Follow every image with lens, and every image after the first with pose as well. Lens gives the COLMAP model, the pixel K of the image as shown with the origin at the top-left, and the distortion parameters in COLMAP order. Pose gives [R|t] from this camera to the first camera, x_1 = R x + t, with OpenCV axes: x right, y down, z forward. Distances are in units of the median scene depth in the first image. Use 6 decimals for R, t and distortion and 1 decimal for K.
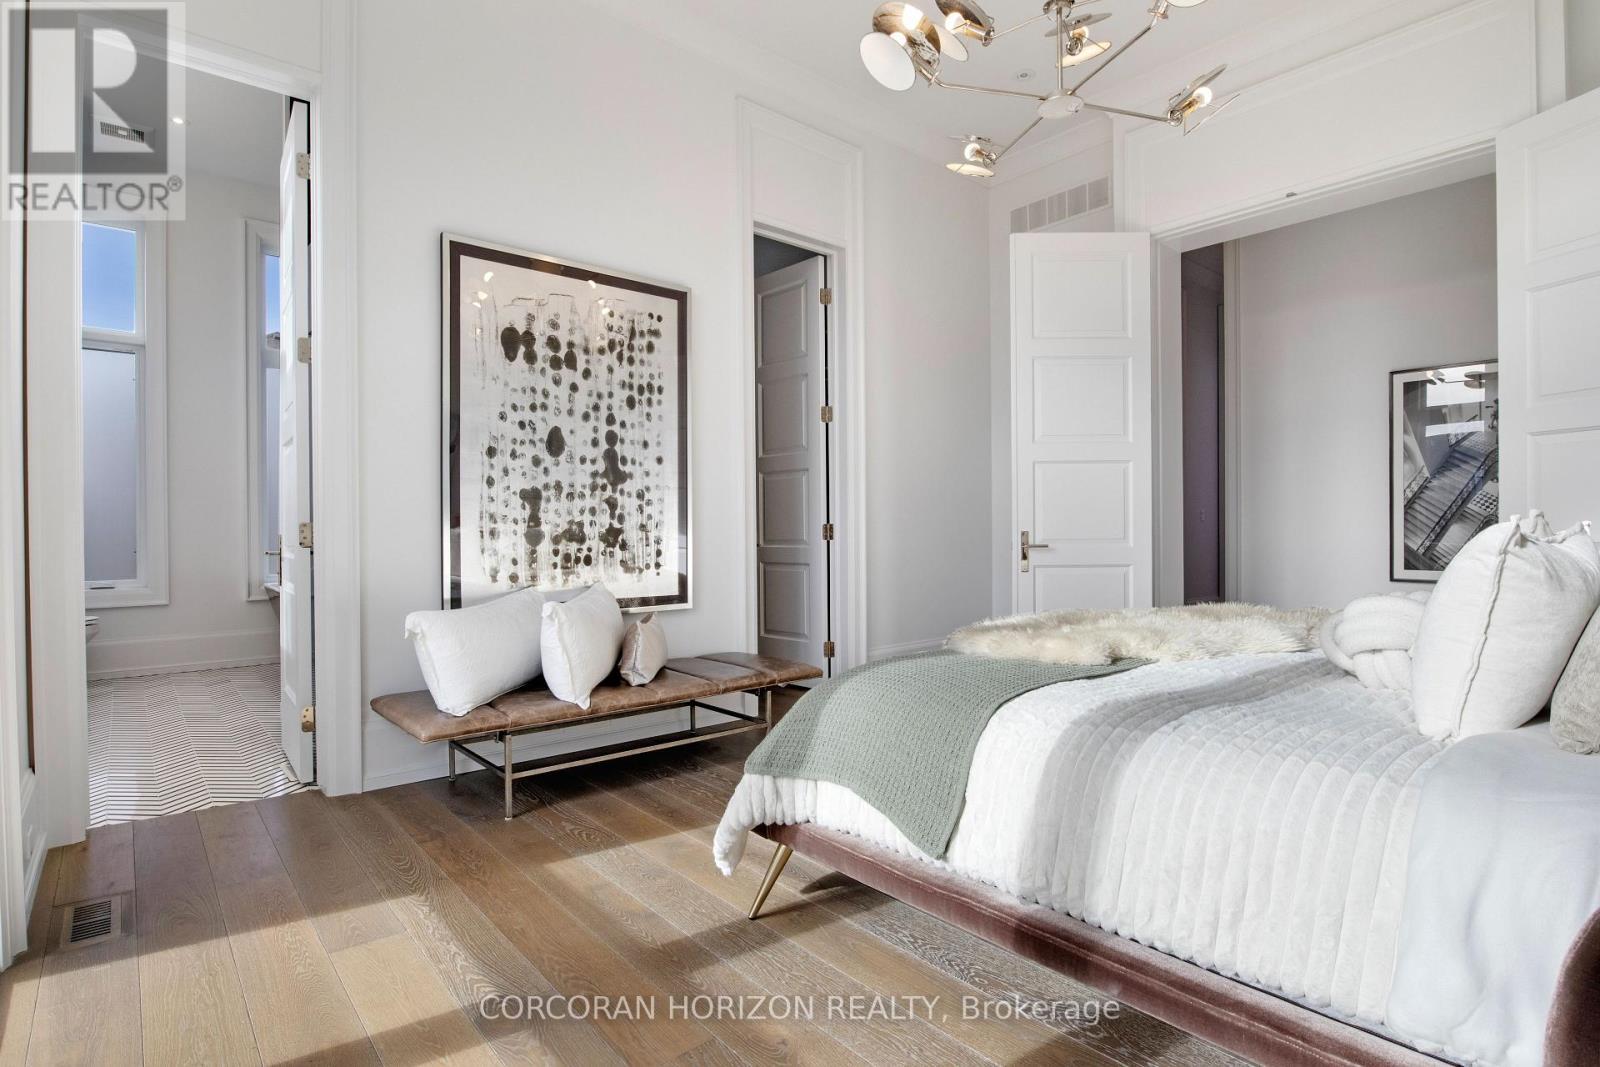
lens RADIAL K [[796.1, 0, 800.0], [0, 796.1, 533.5], [0, 0, 1]] dist [-0.025708, 0.000561]
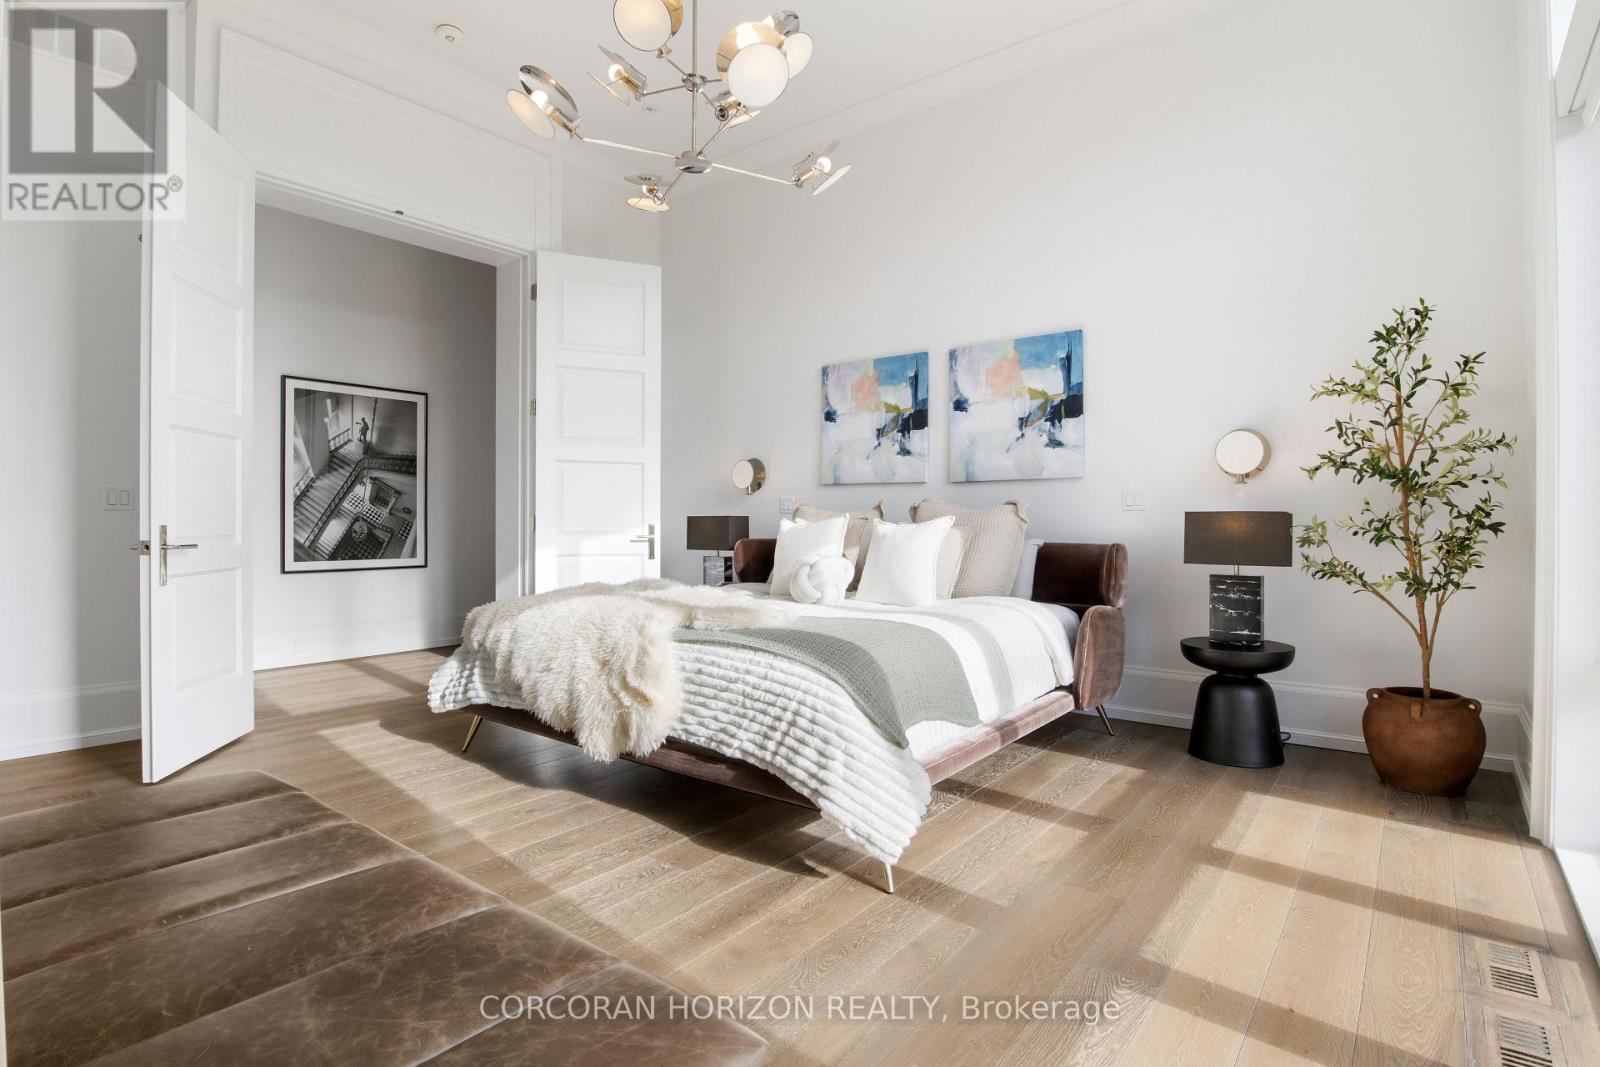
lens RADIAL K [[809.9, 0, 800.0], [0, 809.9, 533.5], [0, 0, 1]] dist [-0.032055, -0.000665]
pose [[-0.214452, -0.007192, 0.976708, -0.461004], [0.001177, 0.999970, 0.007622, -0.000377], [-0.976734, 0.002785, -0.214437, 0.574268]]
